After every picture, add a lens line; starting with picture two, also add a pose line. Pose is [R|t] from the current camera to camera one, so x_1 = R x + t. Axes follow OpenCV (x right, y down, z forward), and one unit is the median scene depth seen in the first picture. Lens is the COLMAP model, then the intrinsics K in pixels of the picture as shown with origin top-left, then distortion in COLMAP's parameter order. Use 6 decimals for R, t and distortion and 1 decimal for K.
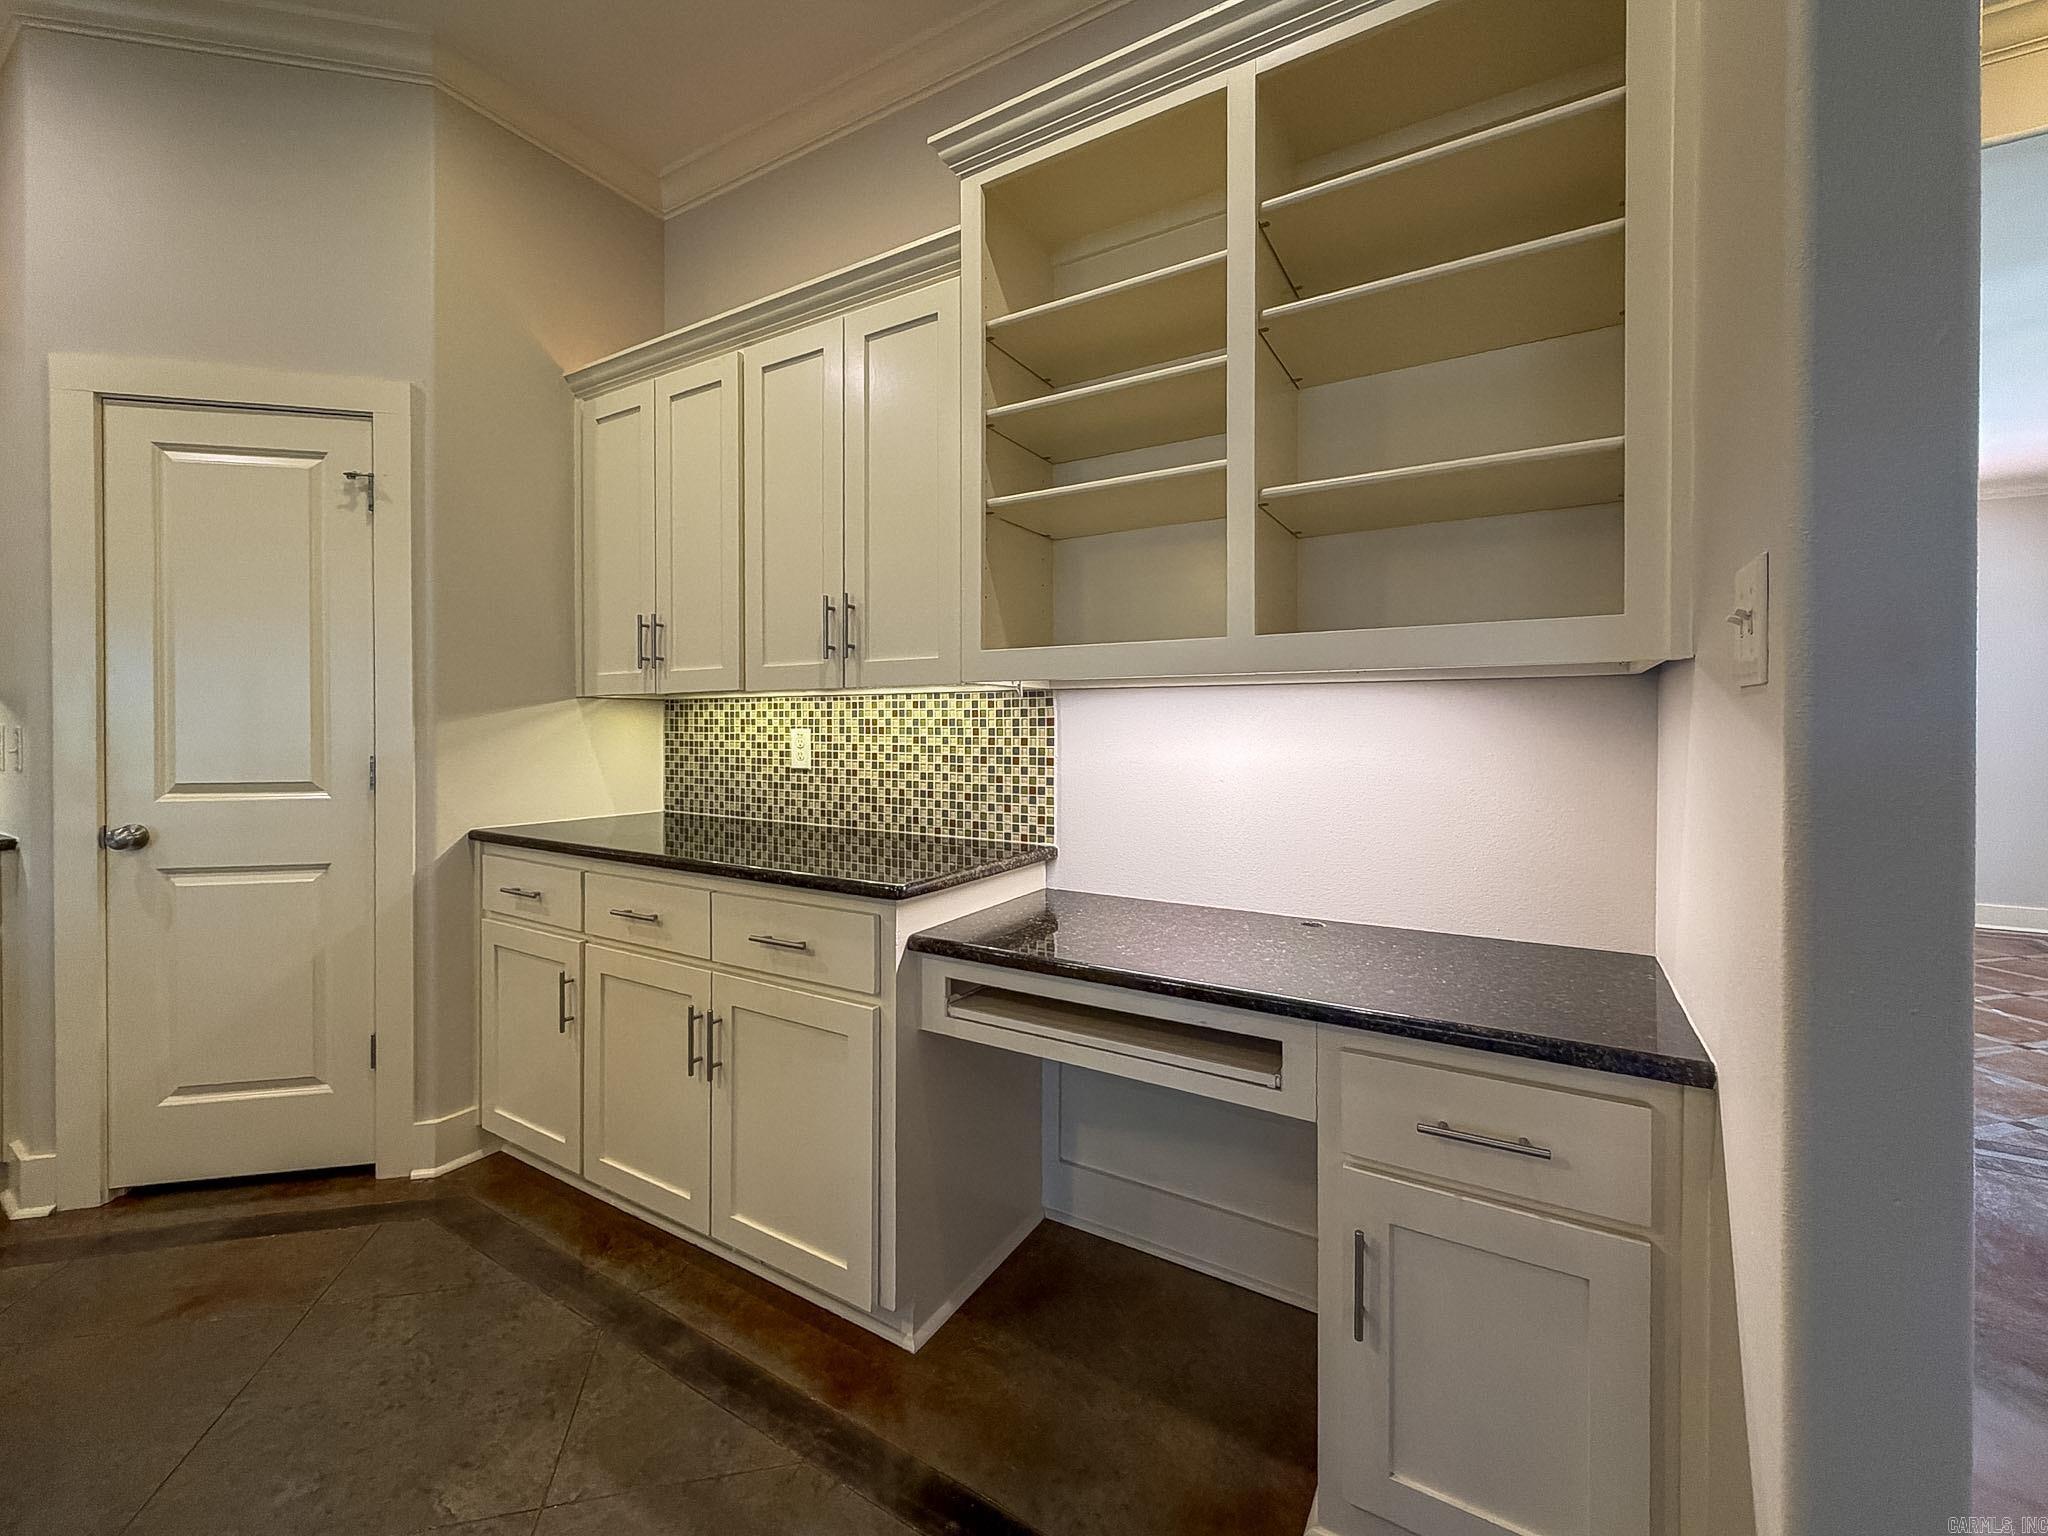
lens RADIAL K [[832.0, 0, 988.6], [0, 832.0, 732.4], [0, 0, 1]] dist [-0.000280, -0.000084]
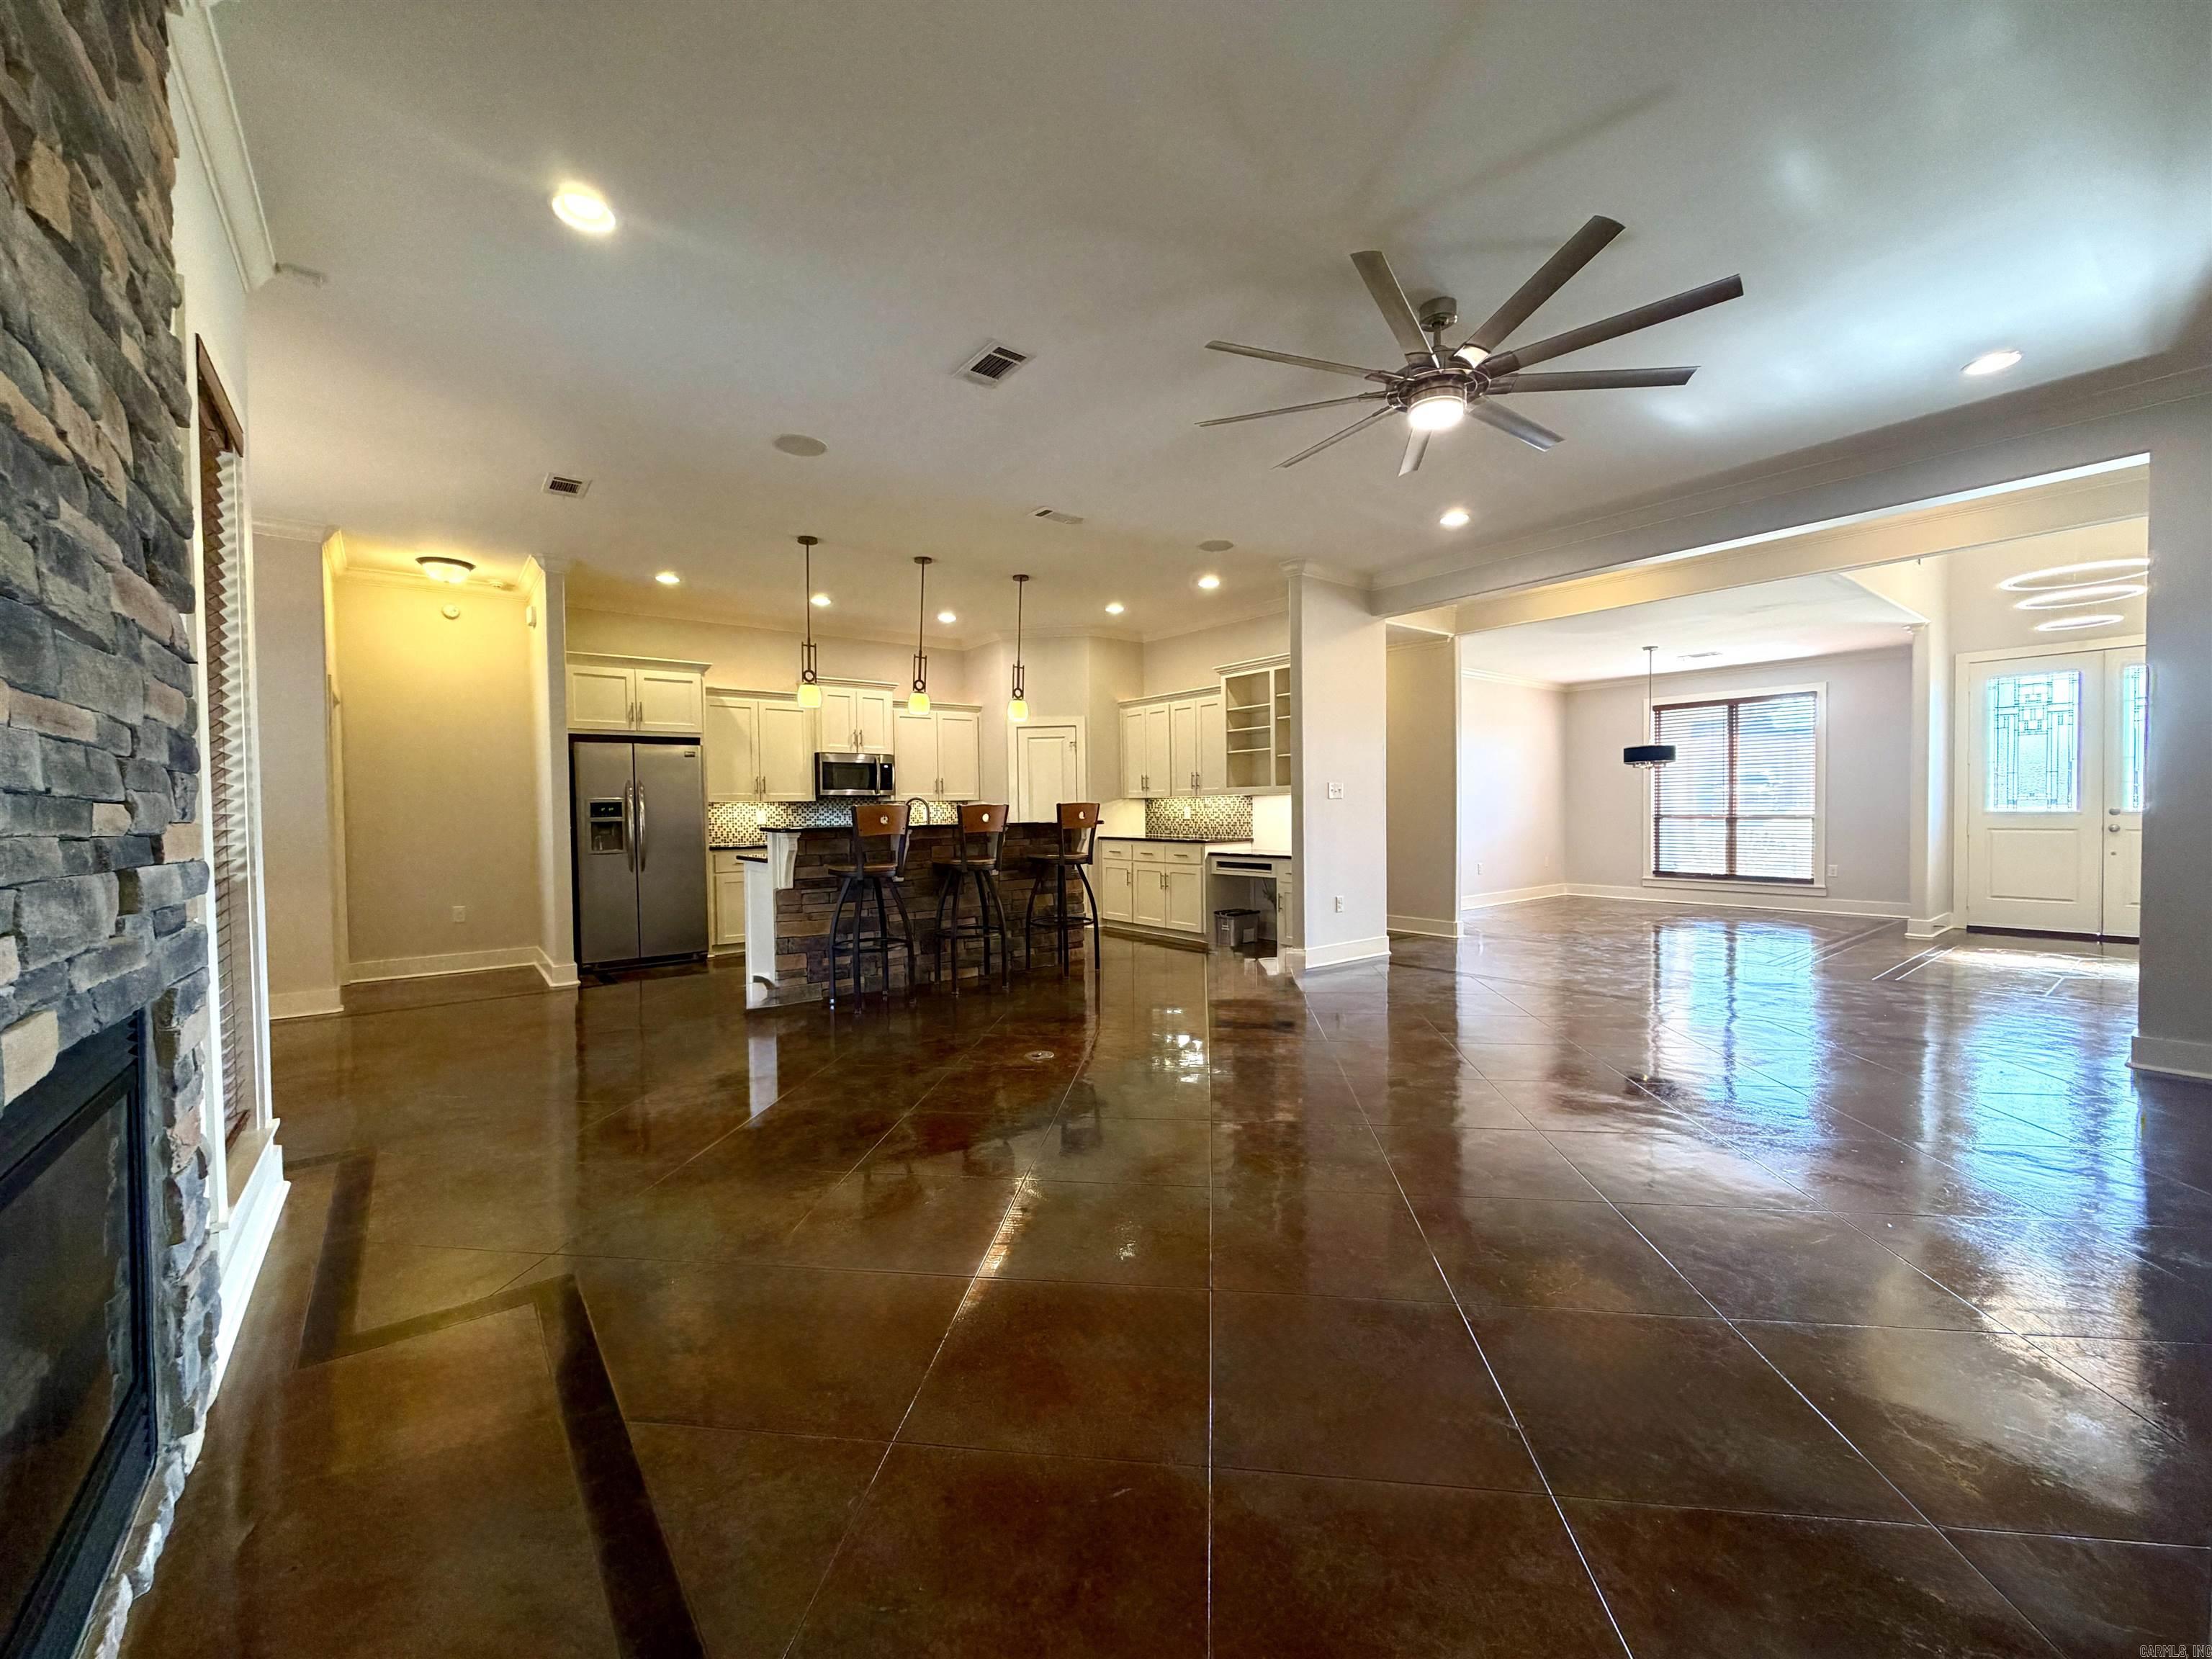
lens RADIAL K [[905.4, 0, 1093.4], [0, 905.4, 830.4], [0, 0, 1]] dist [0.000342, 0.000657]
pose [[0.938277, -0.007622, -0.345802, 0.757908], [0.013555, 0.999799, 0.014743, 0.034956], [0.345620, -0.018521, 0.938192, -2.848492]]
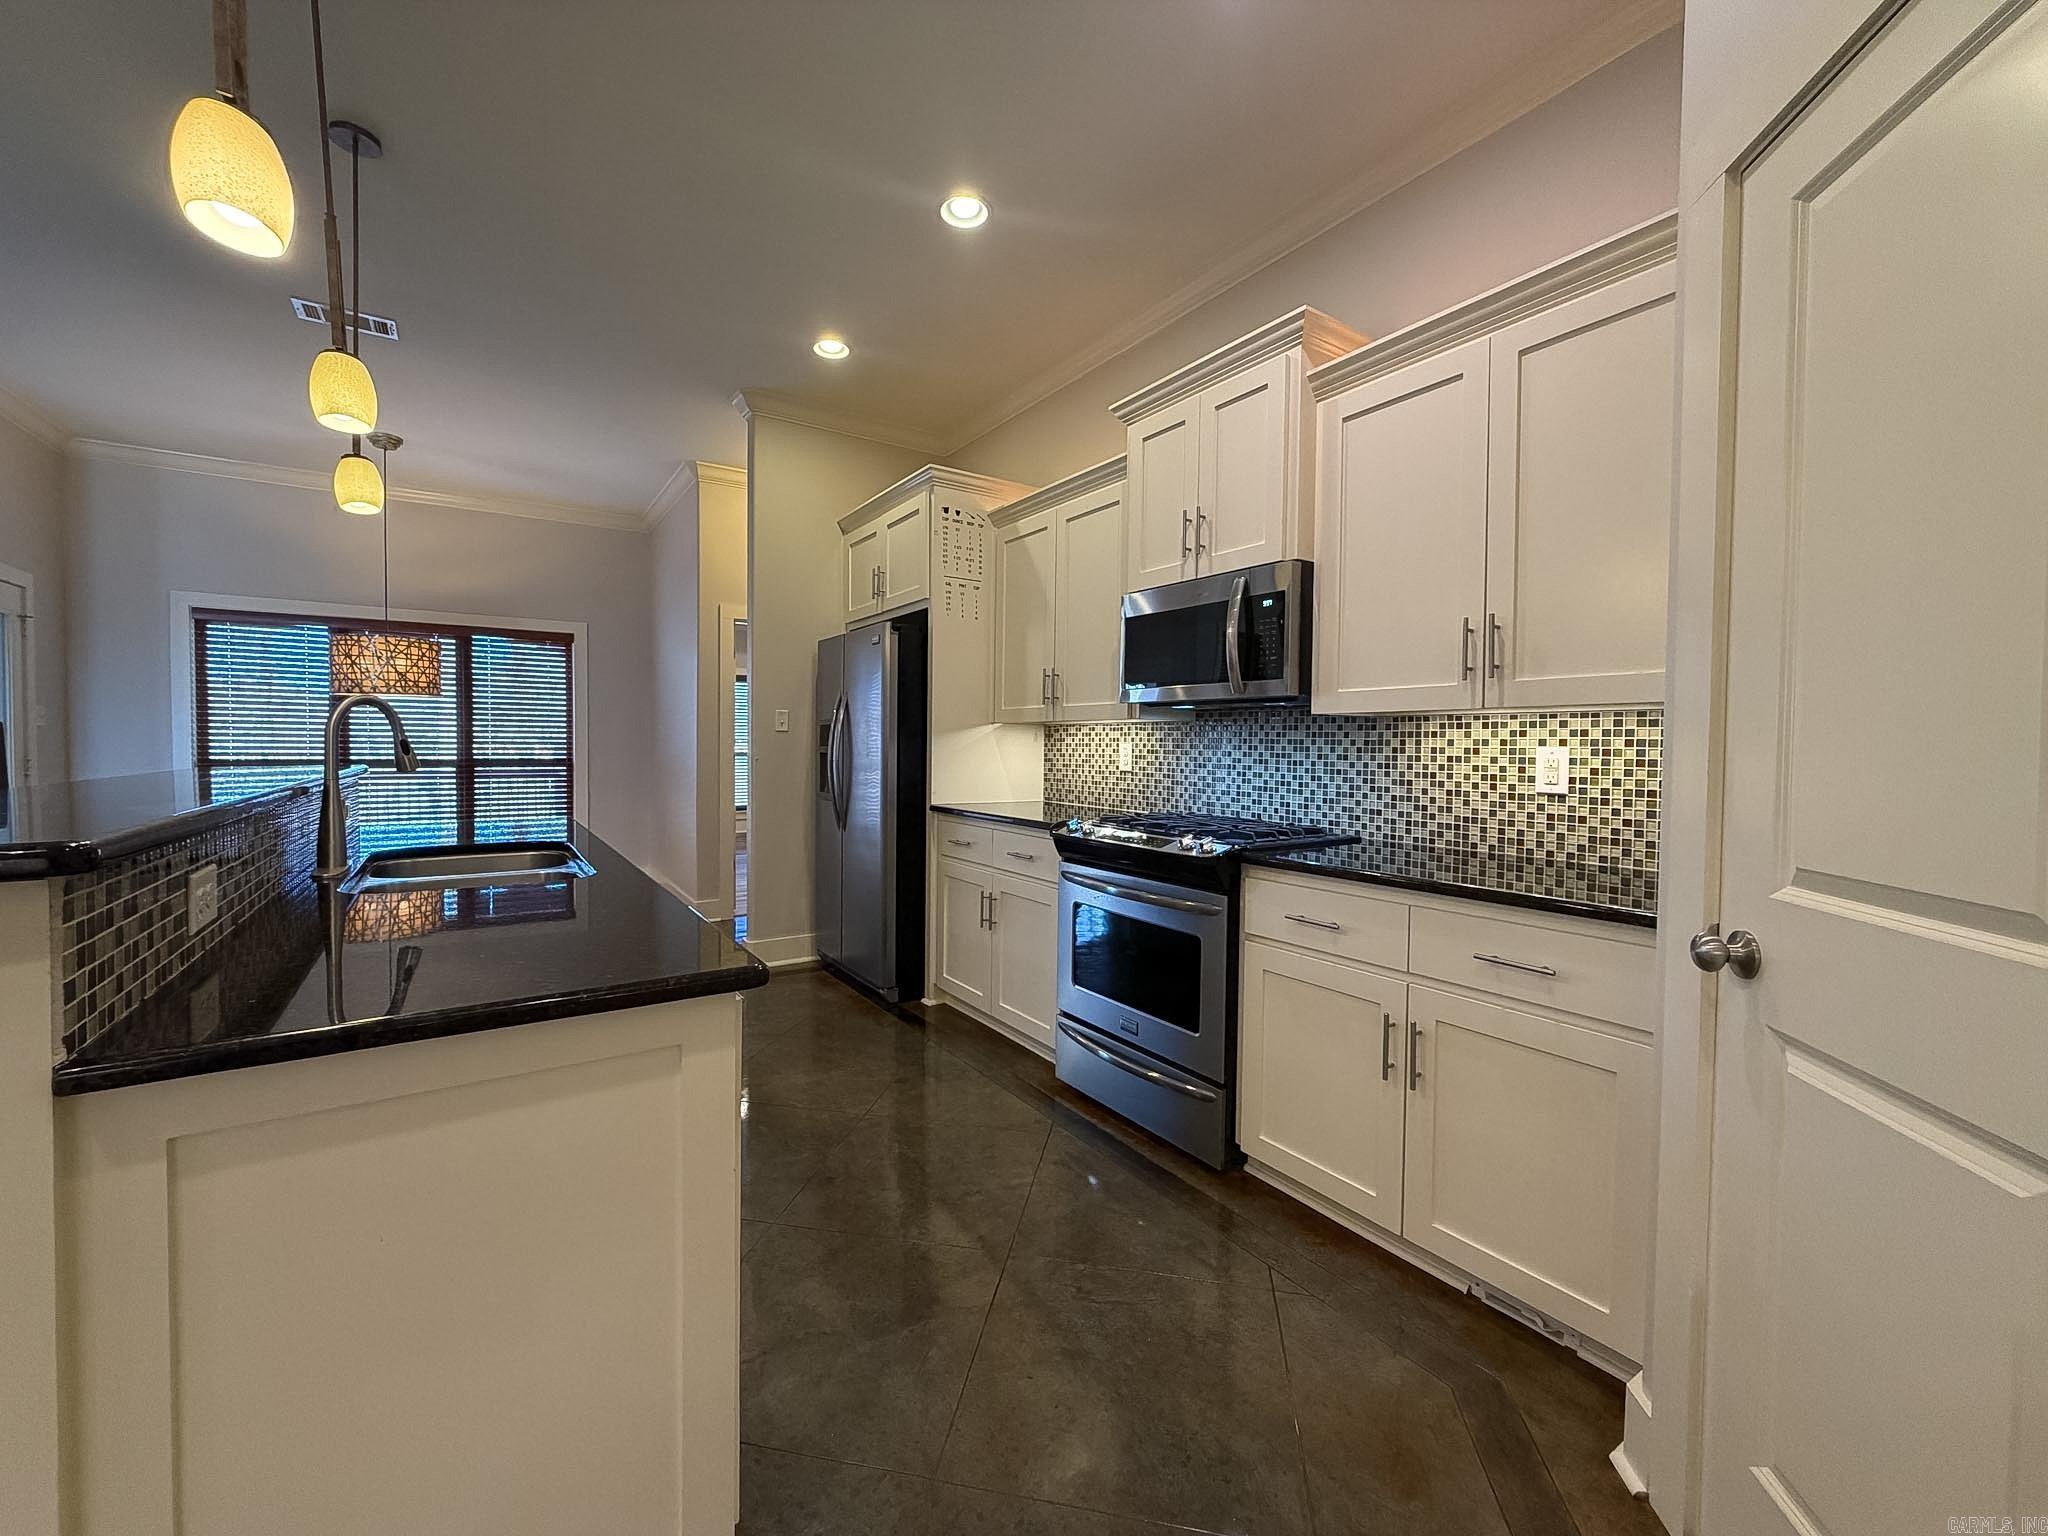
lens RADIAL K [[832.0, 0, 1011.5], [0, 832.0, 761.5], [0, 0, 1]] dist [-0.000280, -0.000084]
pose [[-0.415365, 0.014078, -0.909546, -0.311265], [-0.016467, 0.999600, 0.022992, -0.005610], [0.909506, 0.024528, -0.414967, 0.745884]]
